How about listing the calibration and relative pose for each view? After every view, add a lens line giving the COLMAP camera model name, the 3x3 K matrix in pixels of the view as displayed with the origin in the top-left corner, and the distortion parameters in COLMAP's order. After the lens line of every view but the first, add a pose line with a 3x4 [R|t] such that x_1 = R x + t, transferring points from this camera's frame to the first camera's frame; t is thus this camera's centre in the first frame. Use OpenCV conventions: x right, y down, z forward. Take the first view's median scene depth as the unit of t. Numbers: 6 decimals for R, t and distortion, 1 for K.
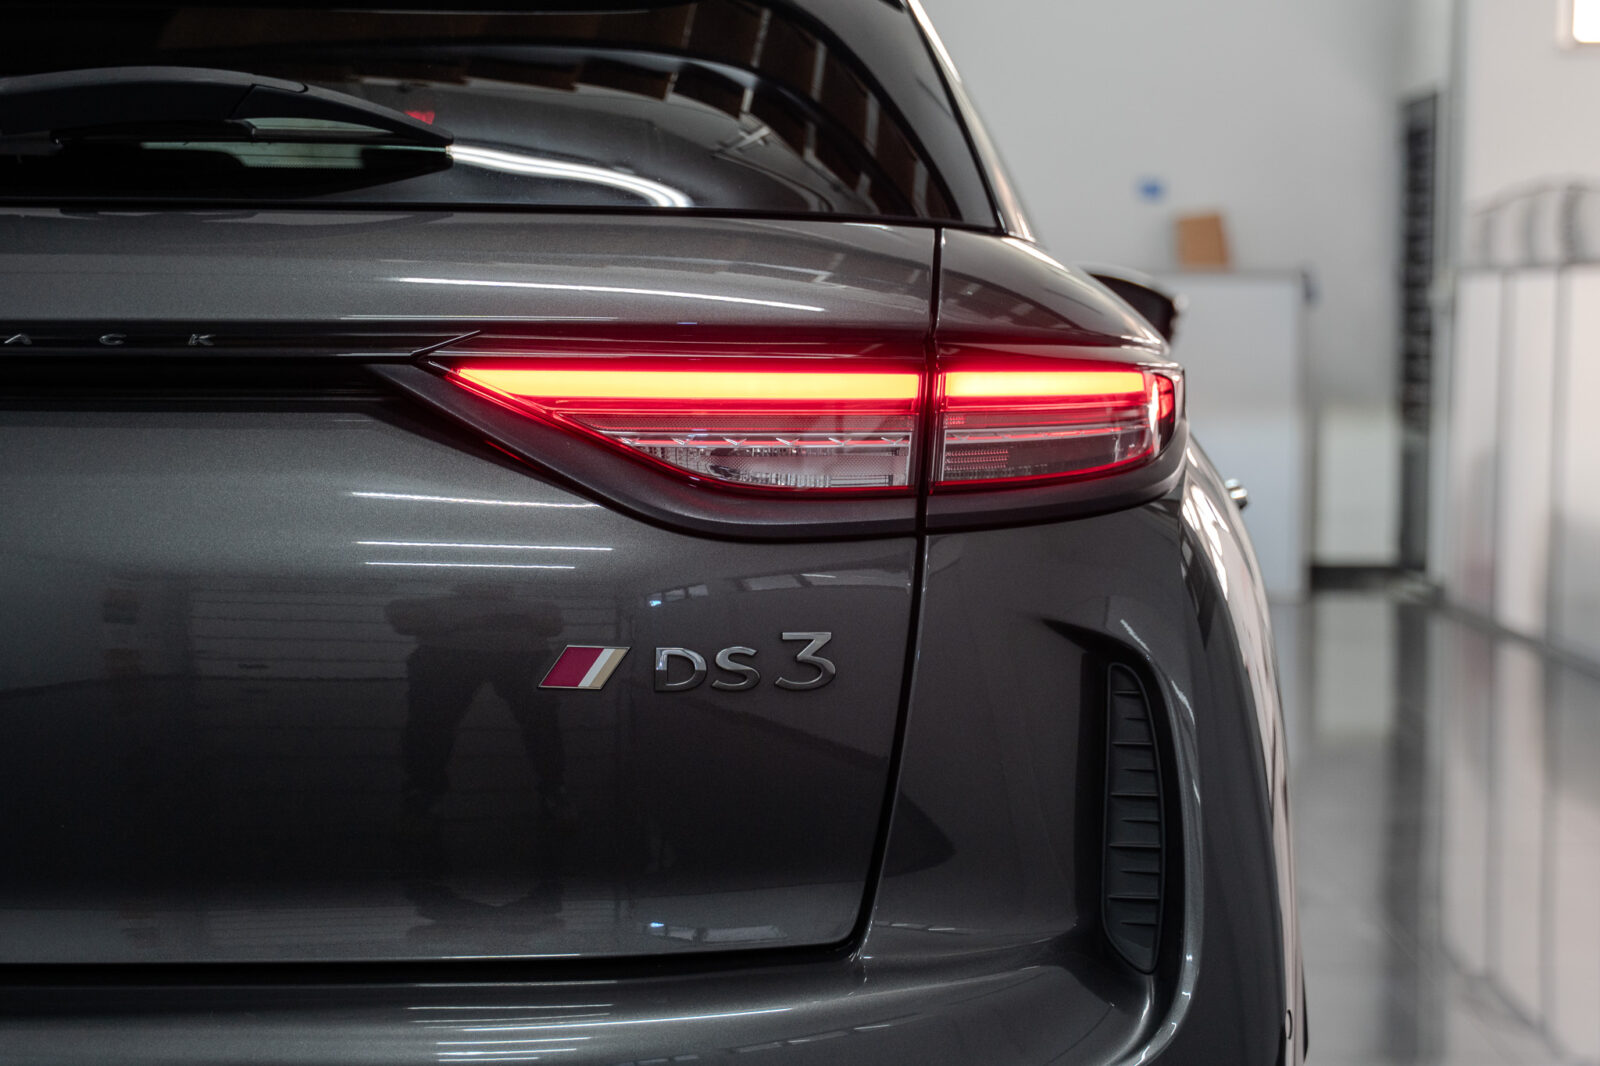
lens RADIAL K [[3050.6, 0, 800.0], [0, 3050.6, 533.0], [0, 0, 1]] dist [-0.006617, 0.007119]
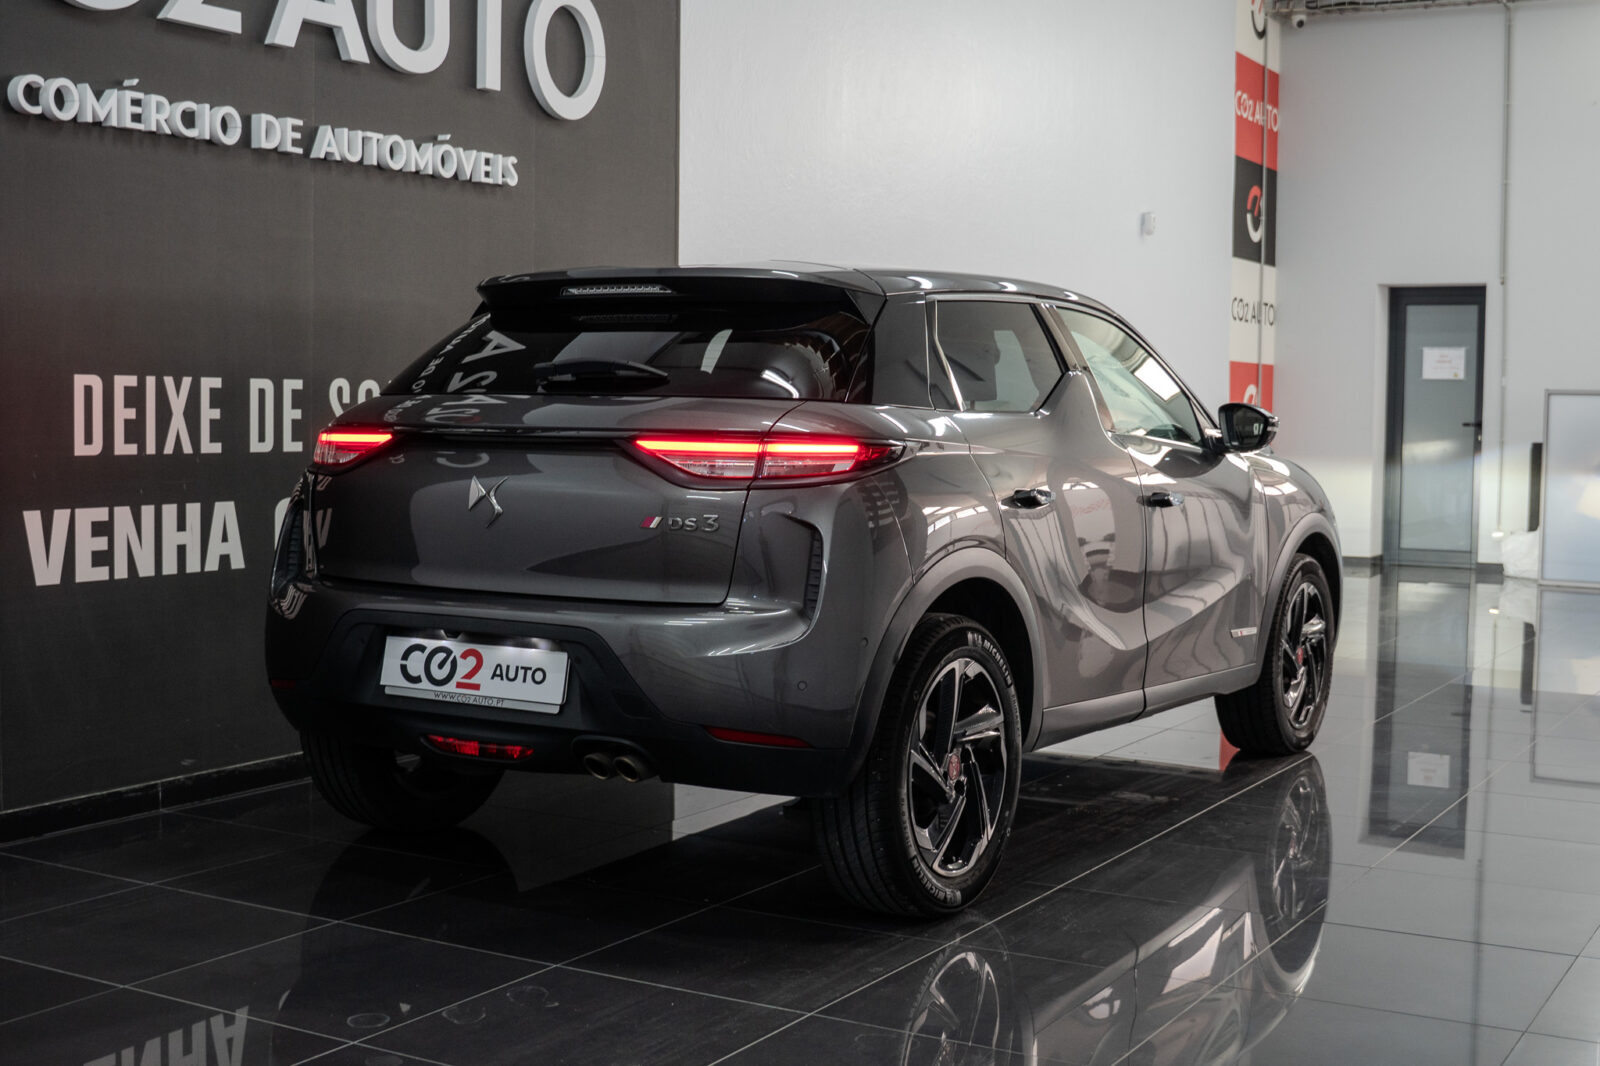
lens RADIAL K [[2009.4, 0, 800.0], [0, 2009.4, 533.0], [0, 0, 1]] dist [-0.097610, 0.002053]
pose [[0.867008, 0.040408, -0.496653, 1.175396], [-0.044443, 0.999005, 0.003696, 0.036545], [0.496309, 0.018868, 0.867941, -0.929527]]
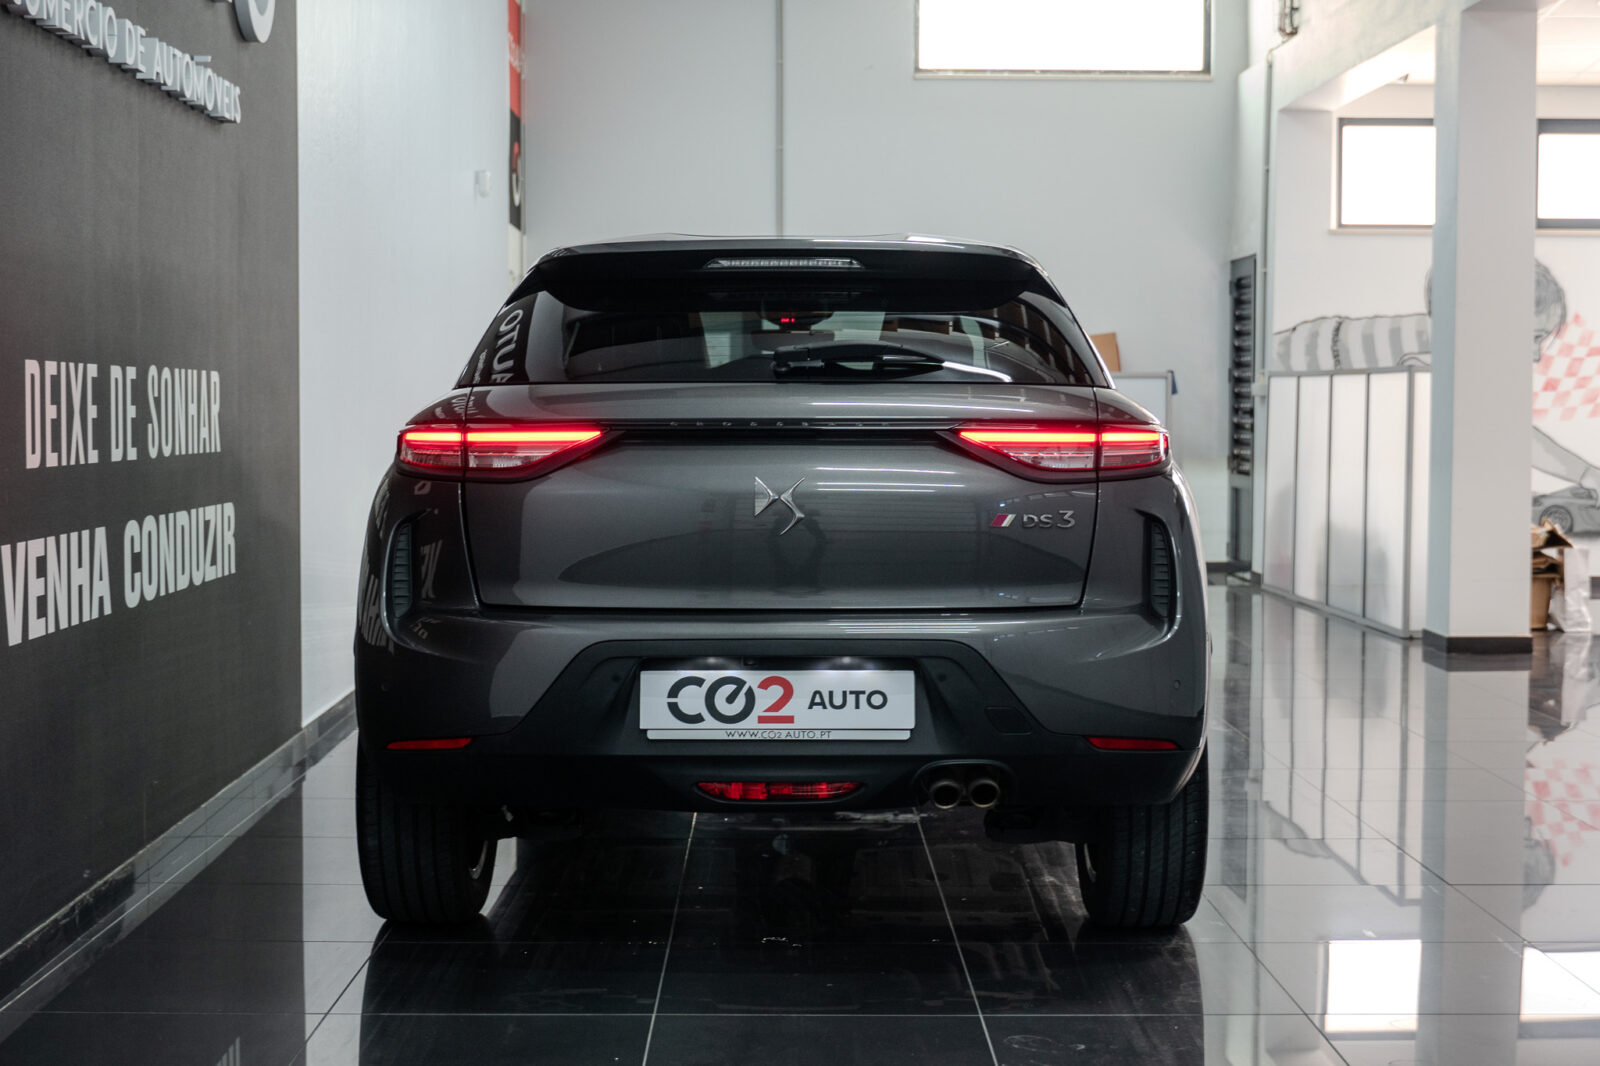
lens RADIAL K [[2419.8, 0, 800.0], [0, 2419.8, 533.0], [0, 0, 1]] dist [-0.054645, 0.036924]
pose [[0.999812, -0.002018, 0.019299, -0.315012], [0.002303, 0.999888, -0.014767, 0.088044], [-0.019267, 0.014809, 0.999705, -1.523409]]
